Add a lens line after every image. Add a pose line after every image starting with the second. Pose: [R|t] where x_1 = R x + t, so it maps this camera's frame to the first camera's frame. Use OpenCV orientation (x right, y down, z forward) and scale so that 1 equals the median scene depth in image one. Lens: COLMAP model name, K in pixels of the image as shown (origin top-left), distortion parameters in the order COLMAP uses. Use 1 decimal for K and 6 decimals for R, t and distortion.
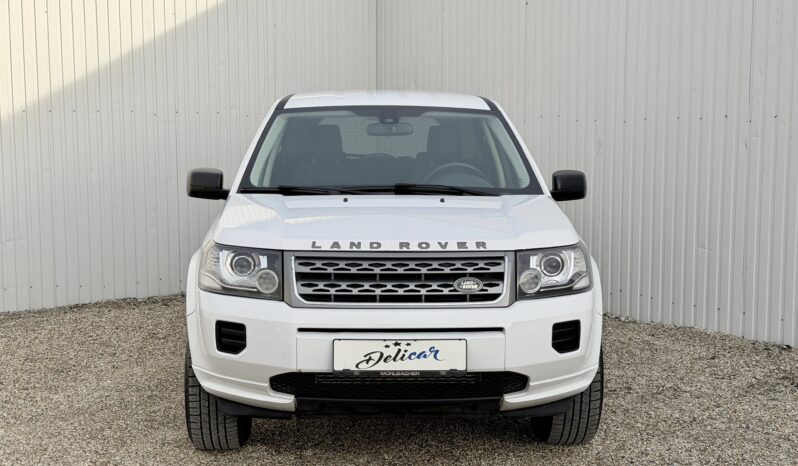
lens RADIAL K [[1105.3, 0, 400.7], [0, 1105.3, 266.0], [0, 0, 1]] dist [0.160901, 0.000333]
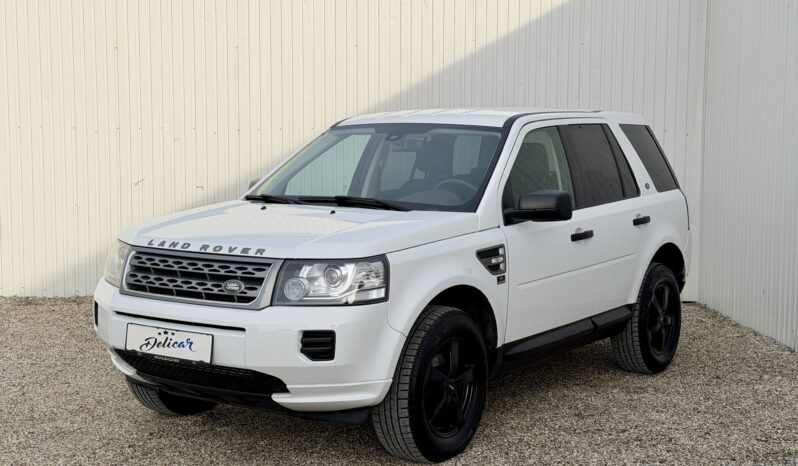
lens RADIAL K [[1105.3, 0, 400.7], [0, 1105.3, 266.0], [0, 0, 1]] dist [0.160901, 0.000333]
pose [[0.798048, 0.069055, -0.598624, 0.848011], [-0.078671, 0.996849, 0.010113, -0.027313], [0.597437, 0.039023, 0.800966, 0.221368]]
